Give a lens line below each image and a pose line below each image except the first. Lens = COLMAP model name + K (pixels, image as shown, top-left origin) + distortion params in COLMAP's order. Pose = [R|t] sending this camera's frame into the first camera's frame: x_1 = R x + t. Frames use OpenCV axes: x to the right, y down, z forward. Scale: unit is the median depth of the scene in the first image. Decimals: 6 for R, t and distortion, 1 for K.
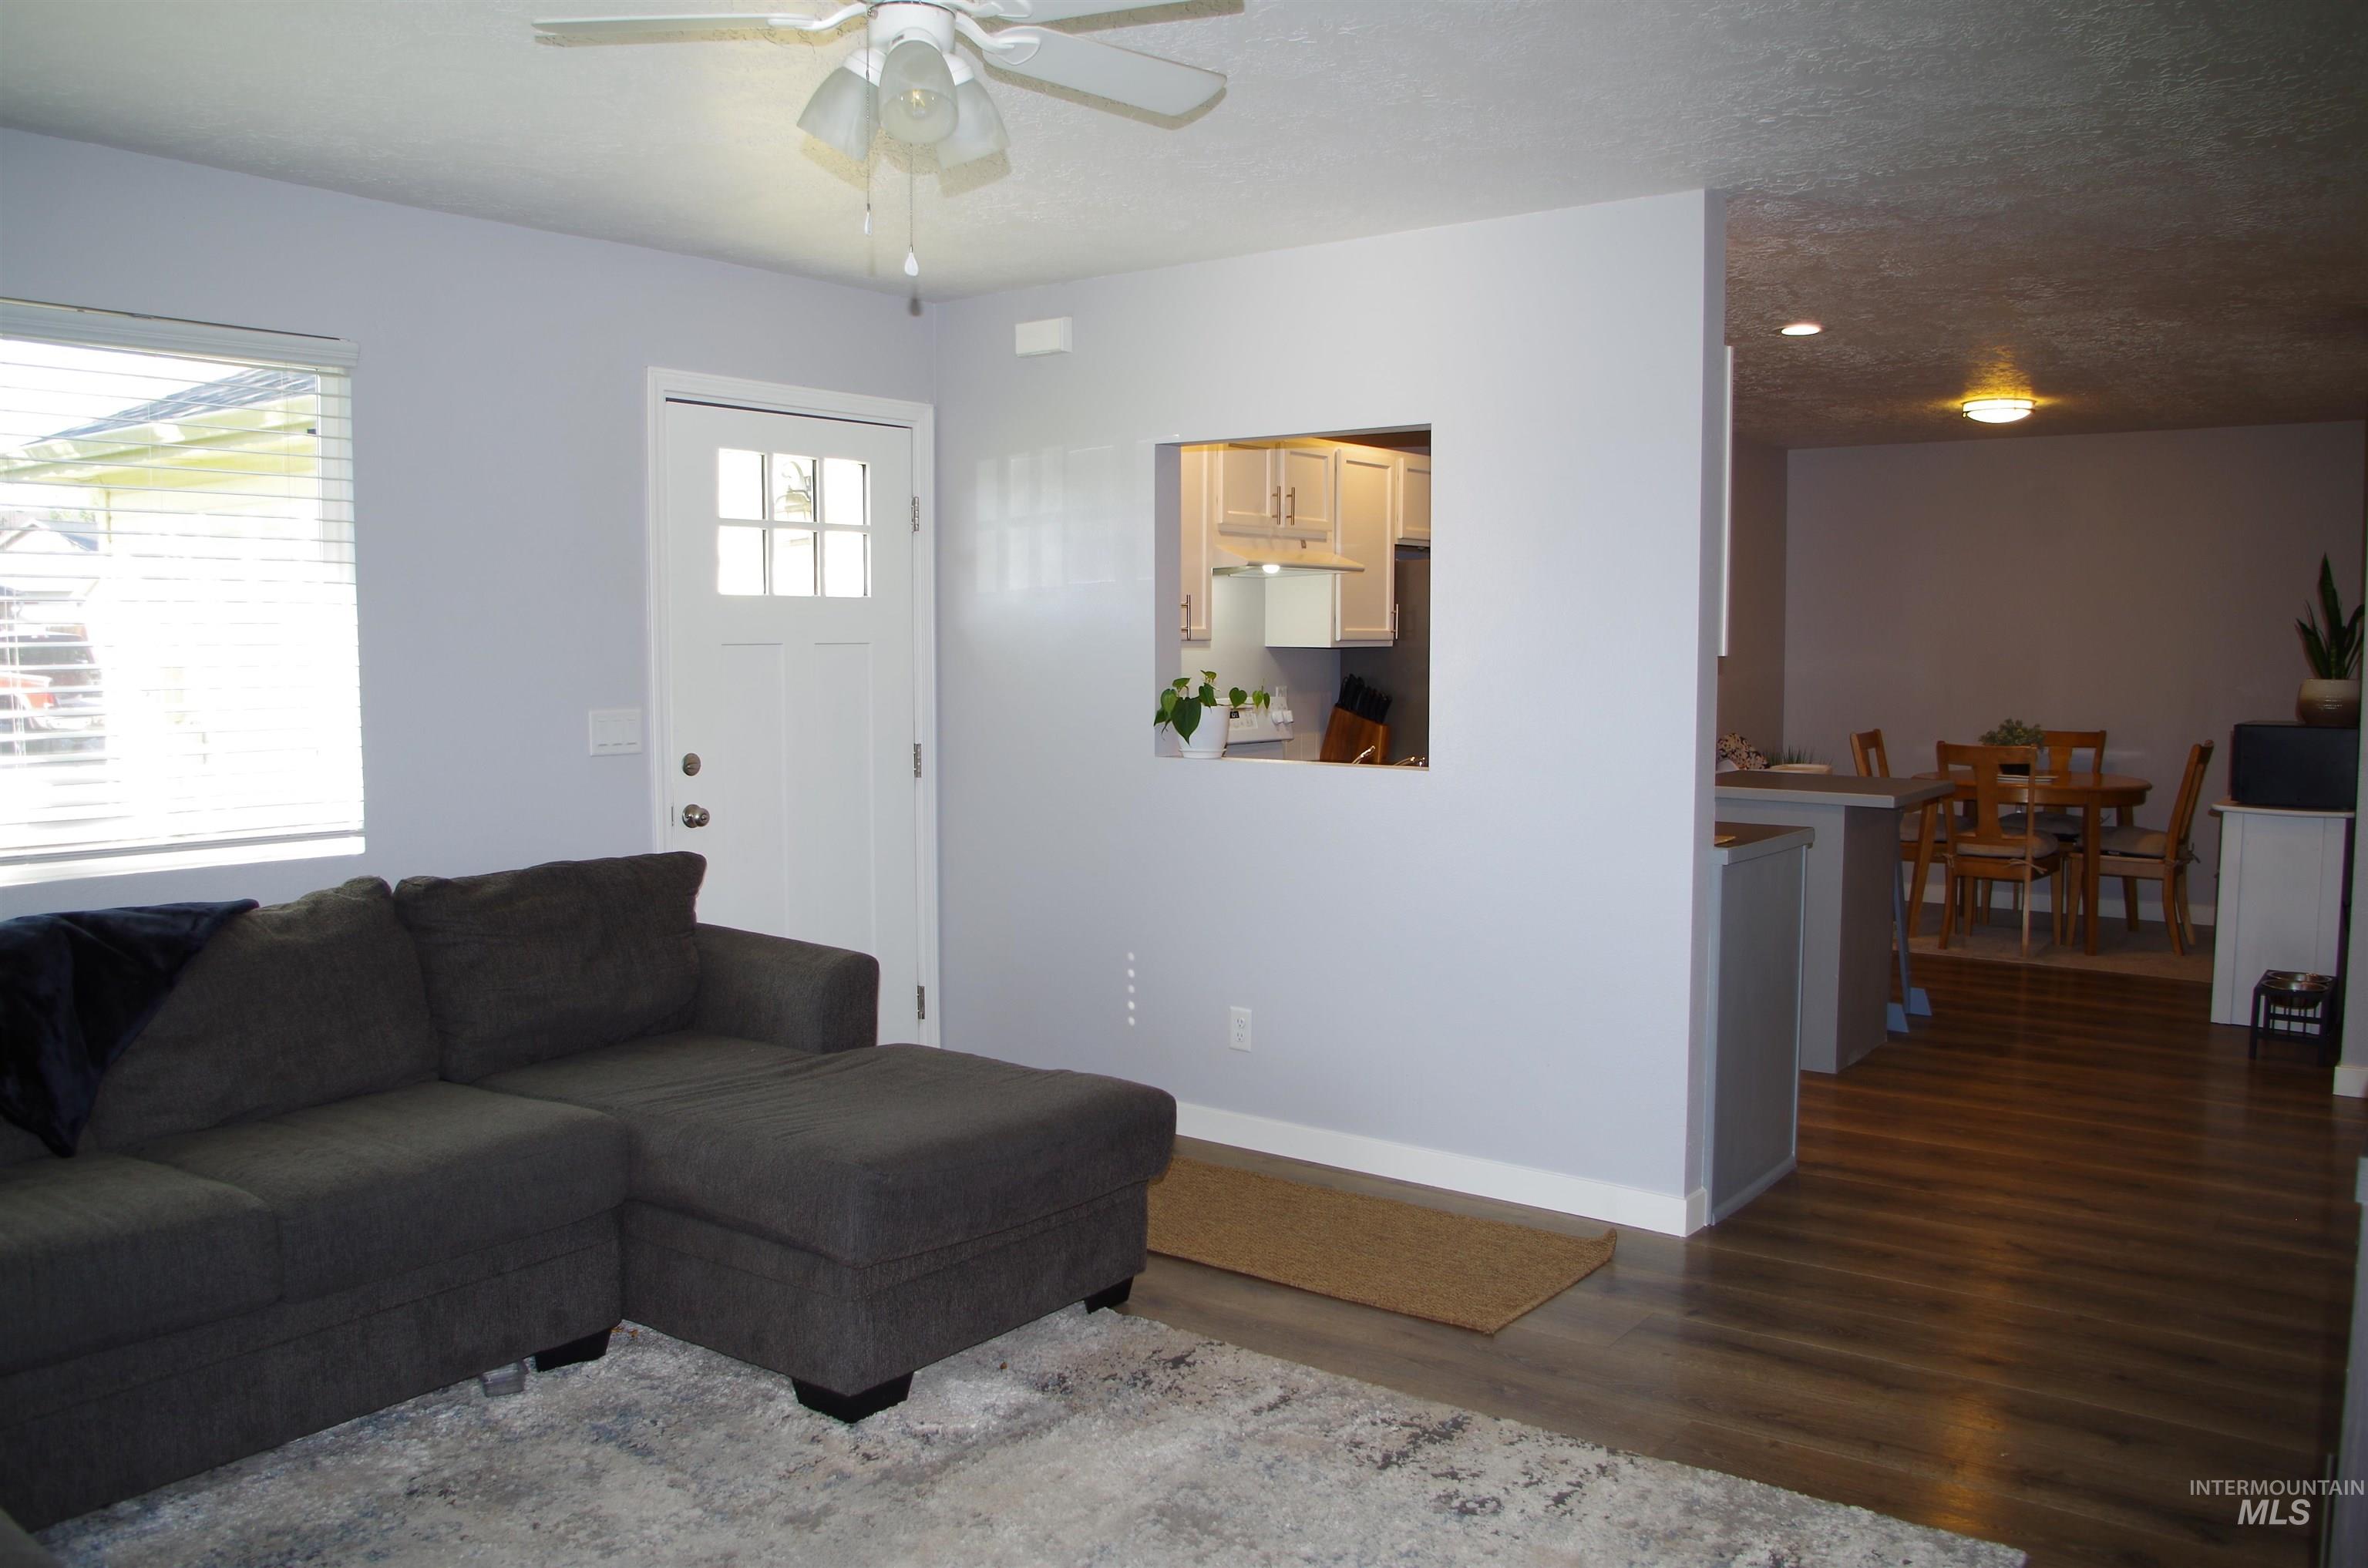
lens RADIAL K [[1830.2, 0, 1179.1], [0, 1830.2, 774.7], [0, 0, 1]] dist [-0.095263, 0.049166]
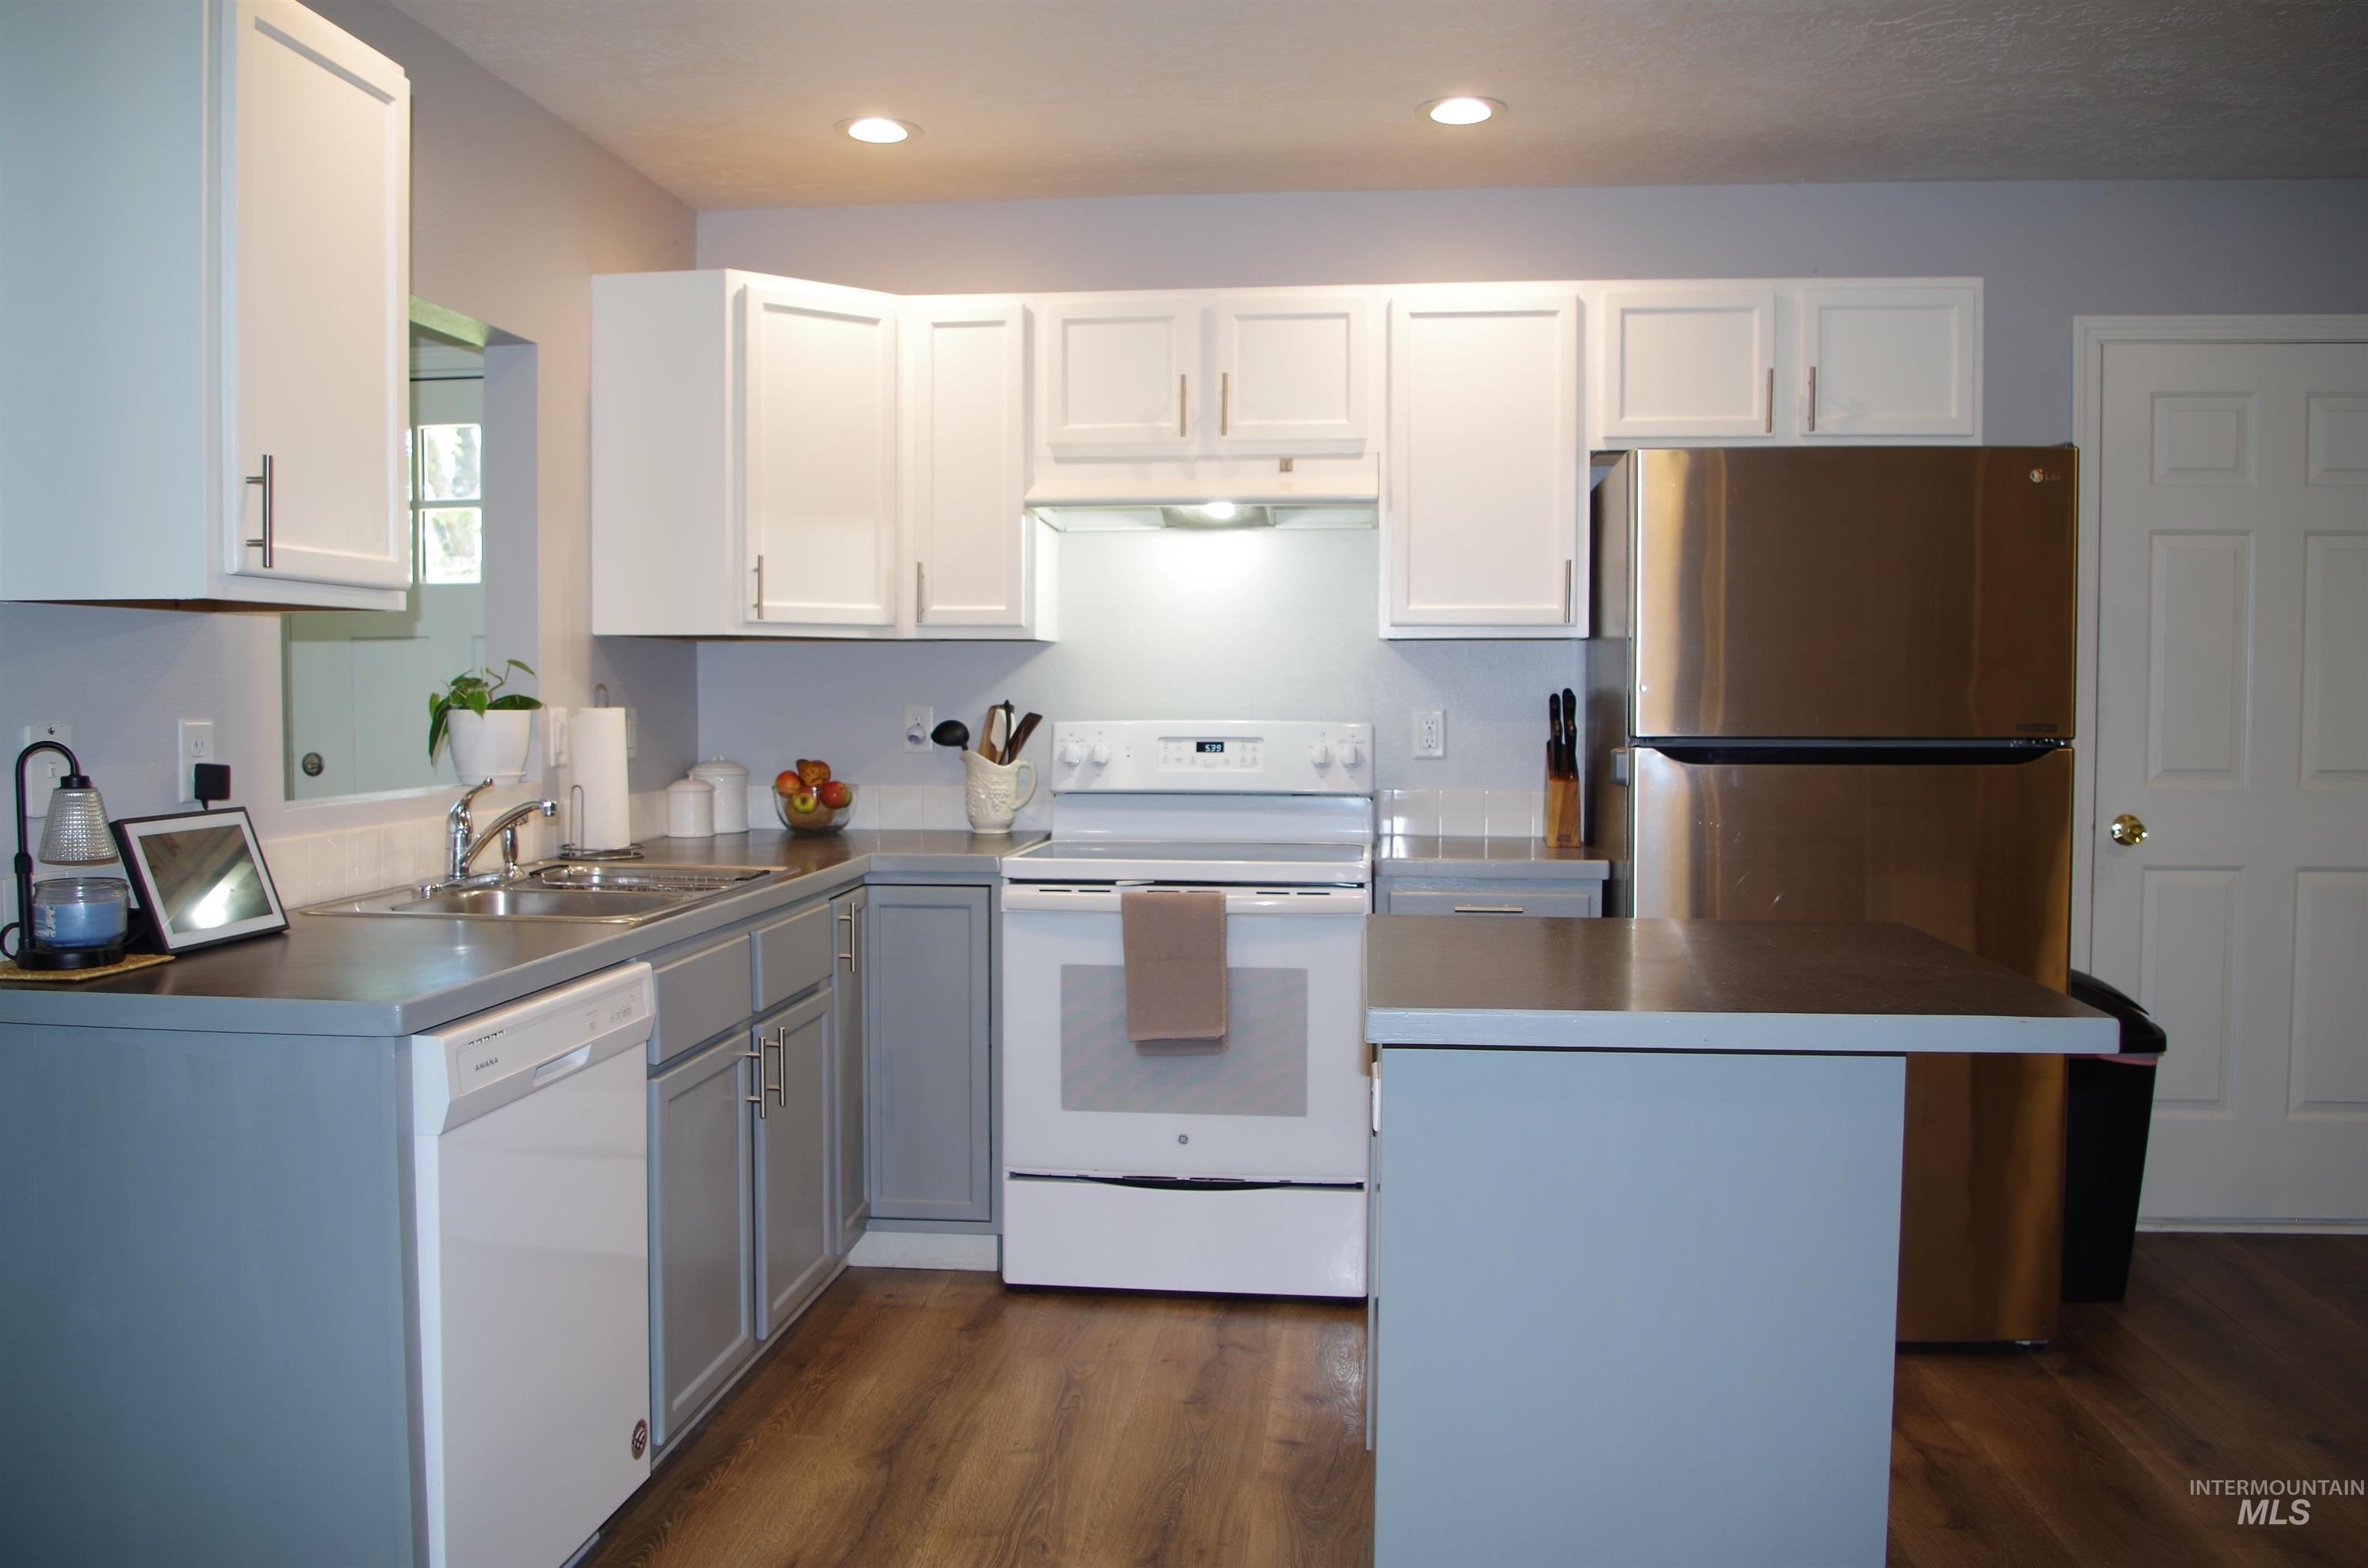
lens RADIAL K [[1830.2, 0, 1179.1], [0, 1830.2, 774.7], [0, 0, 1]] dist [-0.095263, 0.049166]
pose [[0.516332, 0.046831, -0.855107, 0.549682], [-0.066893, 0.997658, 0.014246, -0.029205], [0.853772, 0.049845, 0.518256, 0.632696]]
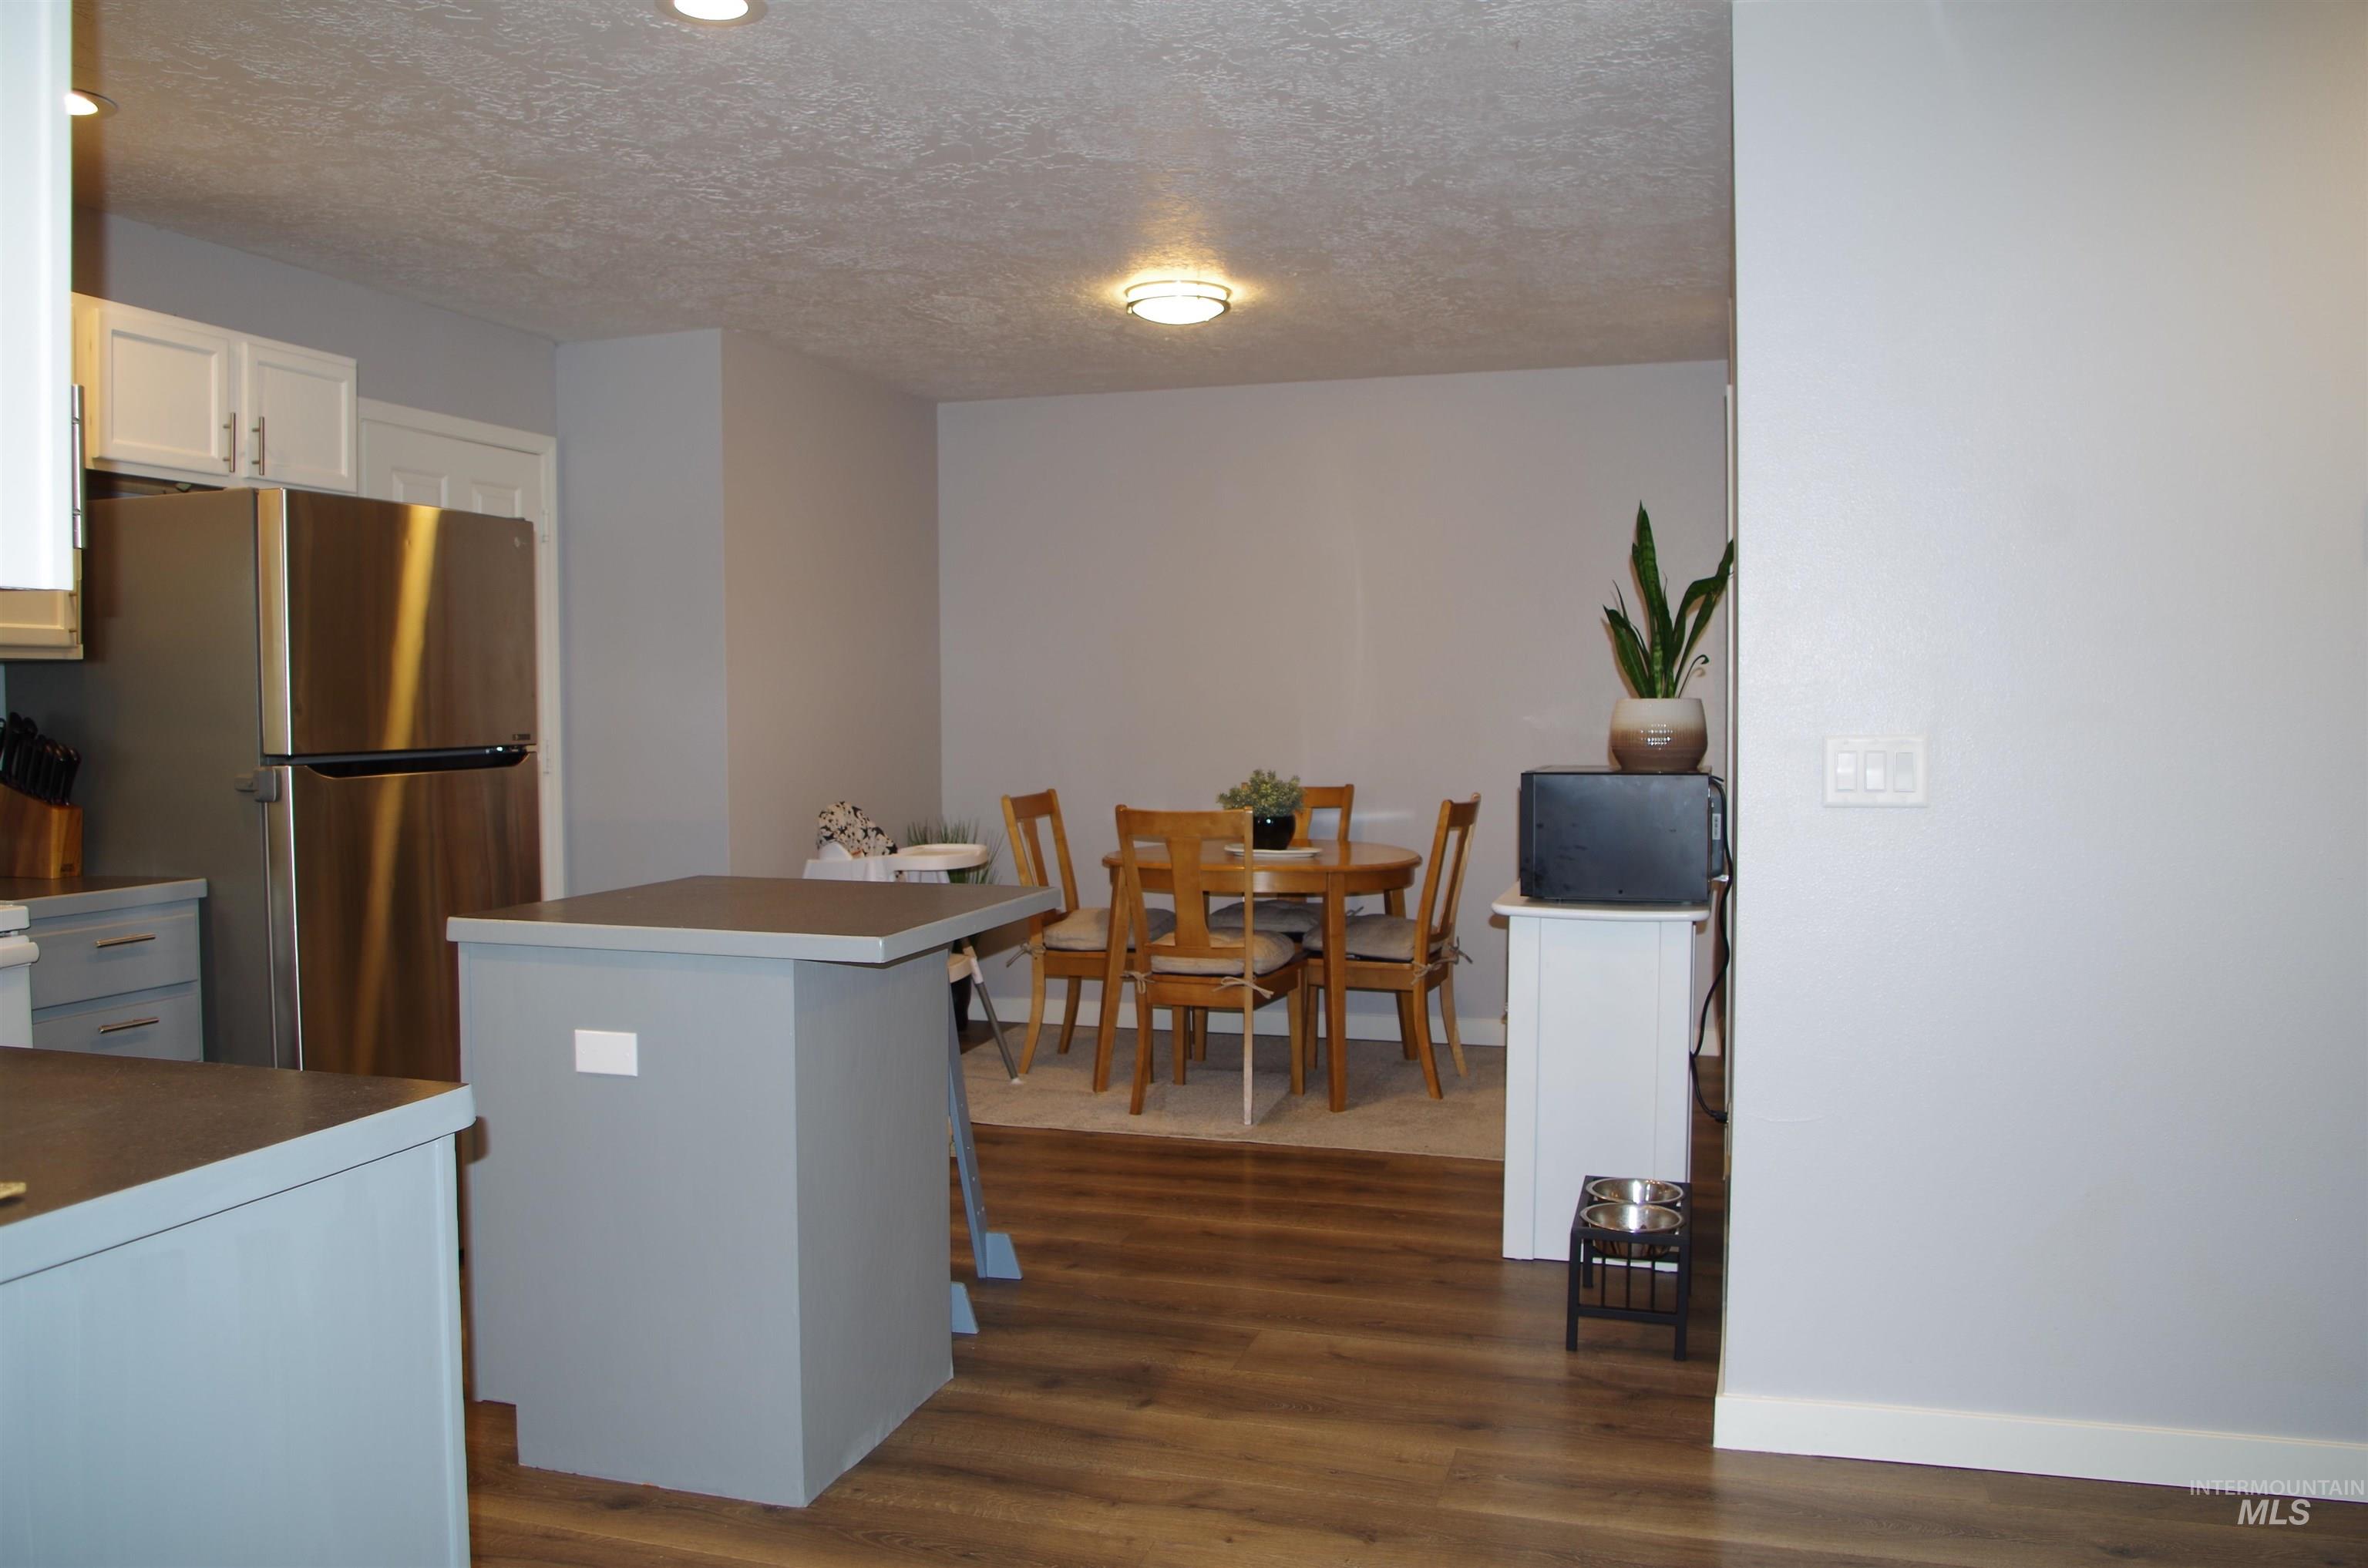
lens RADIAL K [[1830.2, 0, 1179.1], [0, 1830.2, 774.7], [0, 0, 1]] dist [-0.095263, 0.049166]
pose [[0.937558, -0.018130, 0.347356, 0.235275], [0.029813, 0.999154, -0.028317, -0.011643], [-0.346549, 0.036904, 0.937306, 0.402738]]
